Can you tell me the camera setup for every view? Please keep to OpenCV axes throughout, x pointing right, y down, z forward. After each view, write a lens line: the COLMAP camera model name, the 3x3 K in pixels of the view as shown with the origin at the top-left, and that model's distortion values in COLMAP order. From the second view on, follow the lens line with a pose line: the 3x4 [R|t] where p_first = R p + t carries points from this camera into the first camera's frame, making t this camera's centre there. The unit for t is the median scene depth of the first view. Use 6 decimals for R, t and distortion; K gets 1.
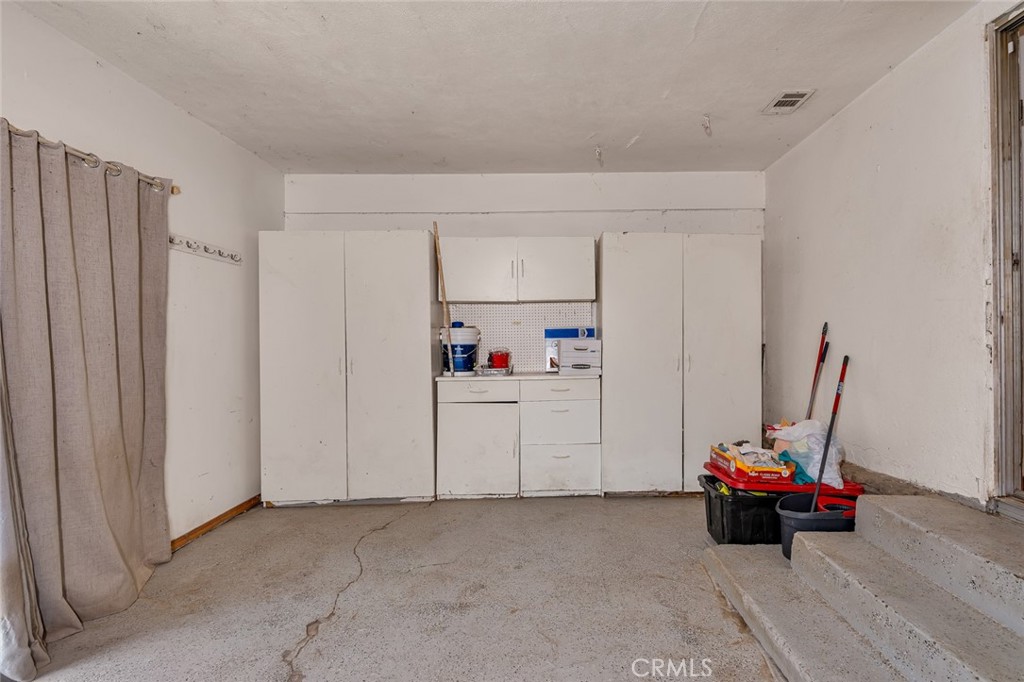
lens RADIAL K [[436.4, 0, 514.8], [0, 436.4, 334.0], [0, 0, 1]] dist [-0.002459, -0.000593]
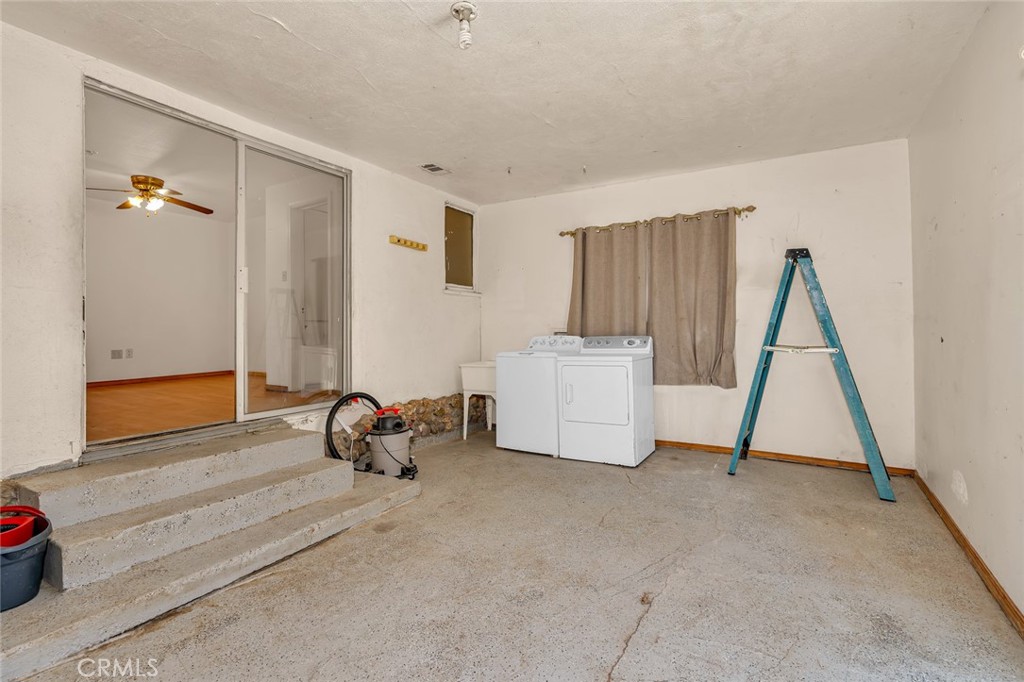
lens RADIAL K [[476.0, 0, 516.4], [0, 476.0, 318.2], [0, 0, 1]] dist [-0.001561, 0.000033]
pose [[-0.824136, 0.009033, 0.566320, -0.728053], [0.004622, 0.999947, -0.009223, 0.004269], [-0.566373, -0.004984, -0.824134, 1.422308]]
